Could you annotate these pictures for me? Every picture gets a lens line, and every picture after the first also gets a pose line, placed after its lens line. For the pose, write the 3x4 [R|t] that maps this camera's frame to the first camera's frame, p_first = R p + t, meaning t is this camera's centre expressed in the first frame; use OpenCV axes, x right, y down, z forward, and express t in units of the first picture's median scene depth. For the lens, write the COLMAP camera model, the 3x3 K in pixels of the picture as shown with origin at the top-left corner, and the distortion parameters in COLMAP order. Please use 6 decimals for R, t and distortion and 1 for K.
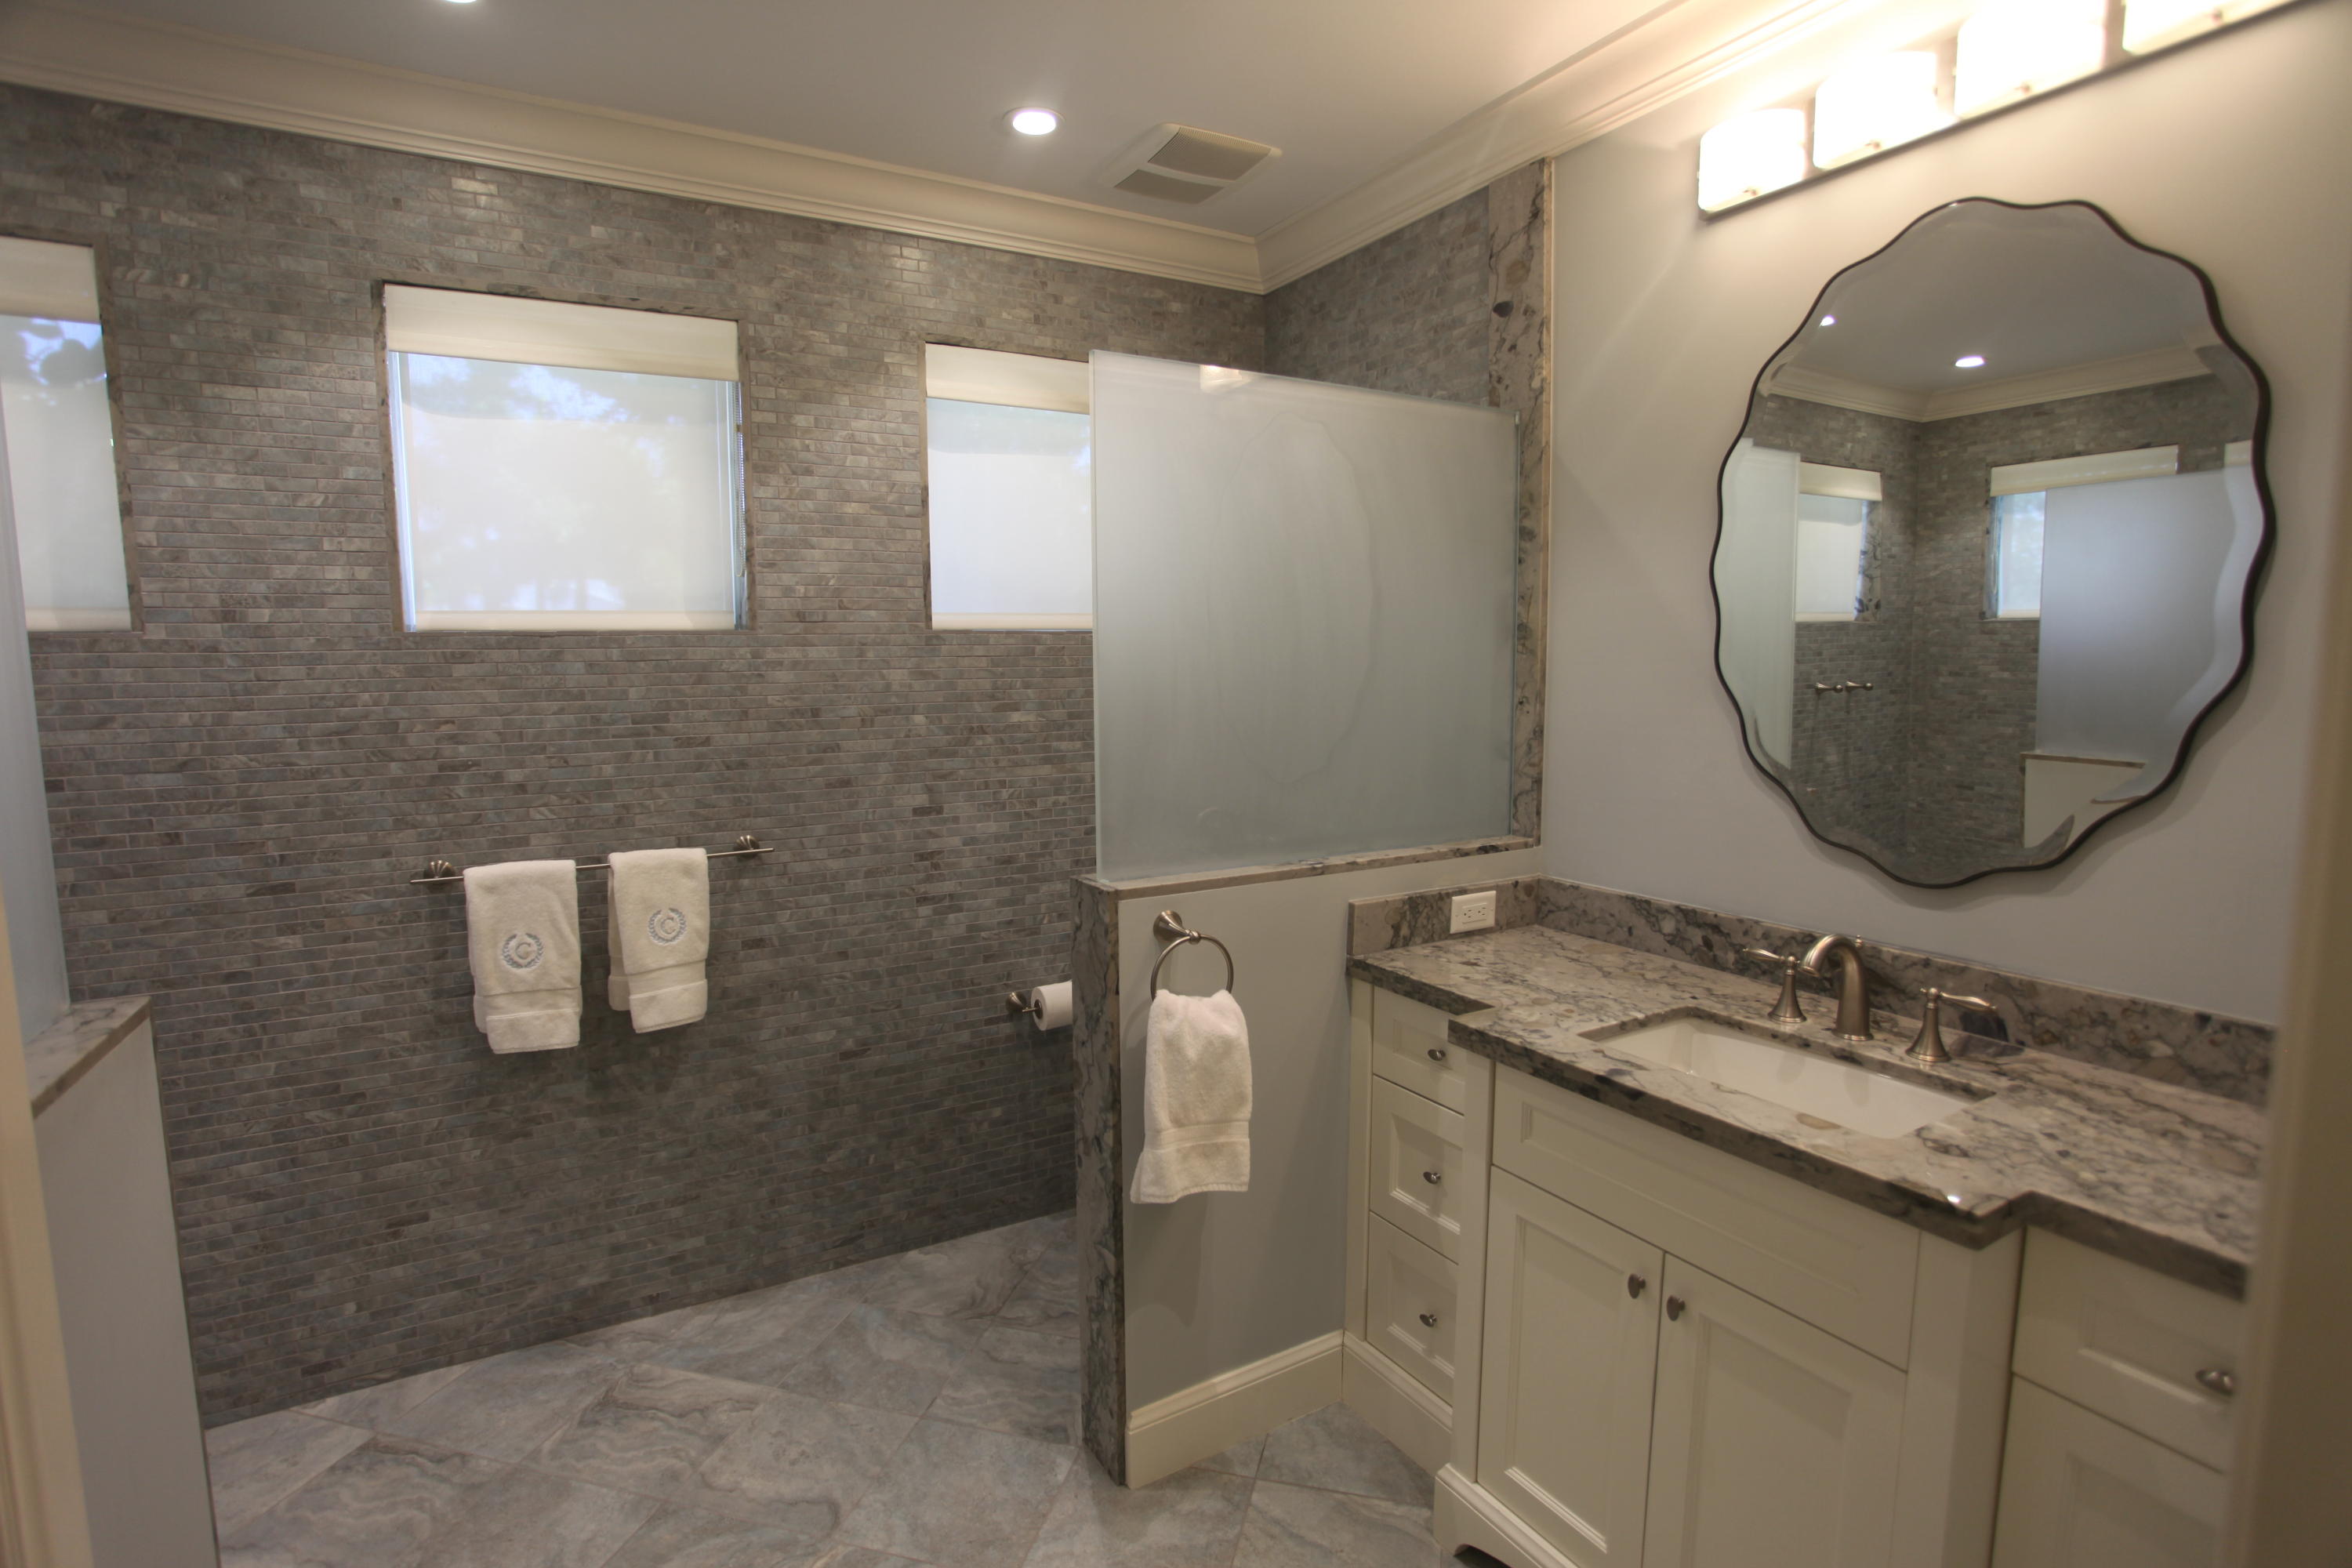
lens RADIAL K [[1142.2, 0, 1180.0], [0, 1142.2, 788.6], [0, 0, 1]] dist [-0.038780, 0.000456]
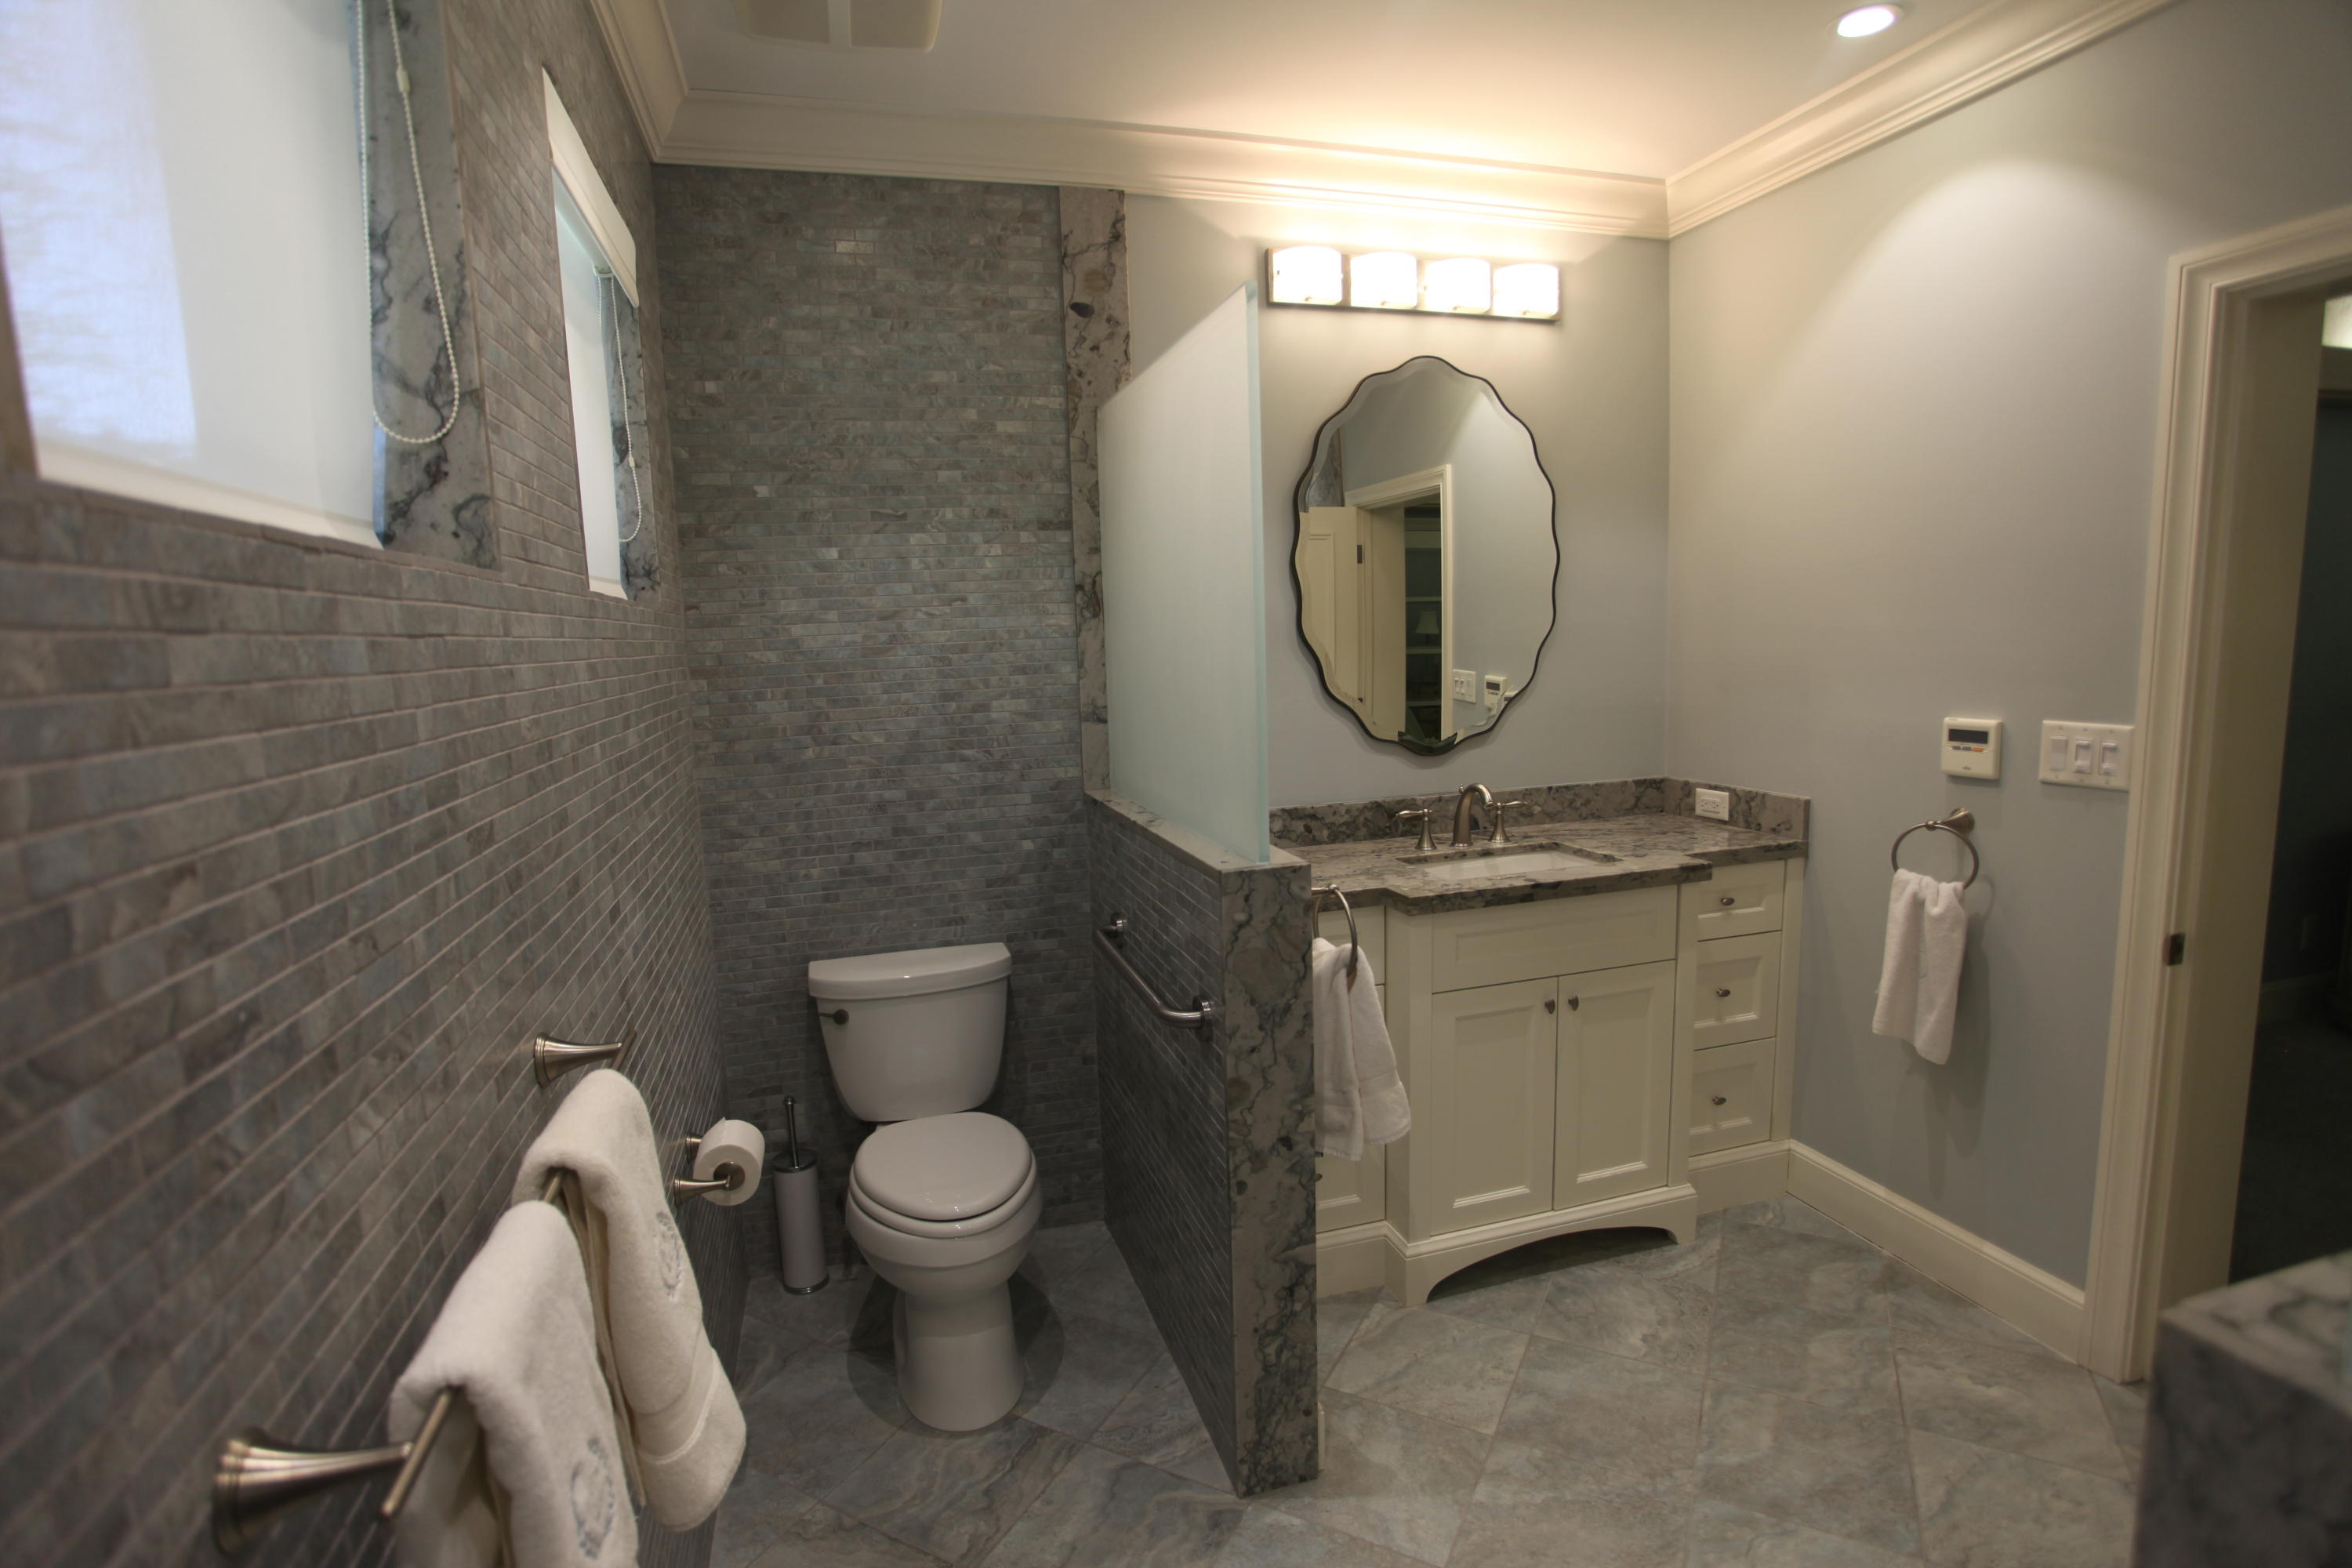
lens RADIAL K [[1142.2, 0, 1181.6], [0, 1142.2, 783.5], [0, 0, 1]] dist [-0.038780, 0.000456]
pose [[0.238342, -0.130237, 0.962409, -0.823438], [0.142680, 0.984910, 0.097947, -0.070462], [-0.960643, 0.113972, 0.253328, 0.703161]]
